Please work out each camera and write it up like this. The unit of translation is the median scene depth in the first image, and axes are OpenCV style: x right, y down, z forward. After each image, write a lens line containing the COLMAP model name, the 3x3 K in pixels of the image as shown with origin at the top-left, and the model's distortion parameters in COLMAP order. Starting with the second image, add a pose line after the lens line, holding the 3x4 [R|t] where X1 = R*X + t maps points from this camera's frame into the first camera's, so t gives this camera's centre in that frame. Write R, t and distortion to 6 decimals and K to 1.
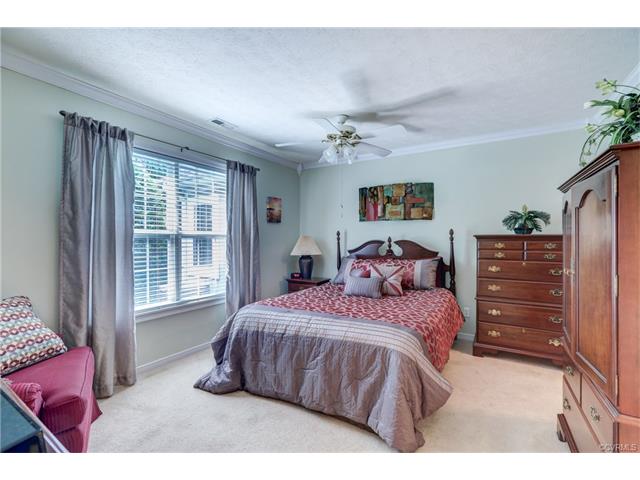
lens RADIAL K [[294.2, 0, 320.0], [0, 294.2, 240.0], [0, 0, 1]] dist [-0.001994, 0.000609]
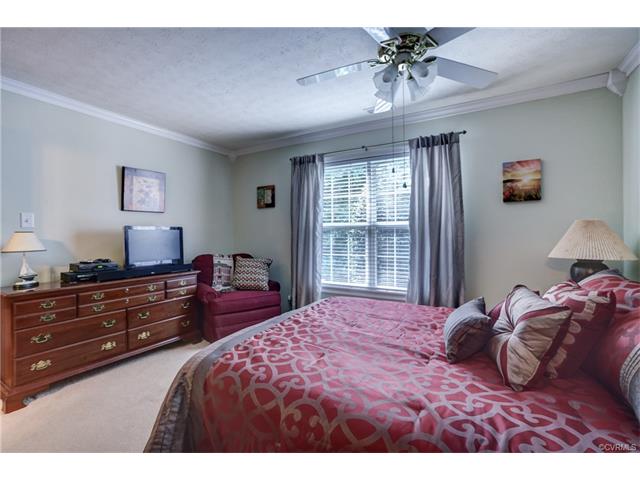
lens RADIAL K [[299.8, 0, 319.1], [0, 299.8, 232.5], [0, 0, 1]] dist [0.000001, 0.000682]
pose [[0.023509, -0.002229, -0.999721, 0.601373], [0.001941, 0.999996, -0.002184, 0.008222], [0.999722, -0.001889, 0.023514, 0.730492]]
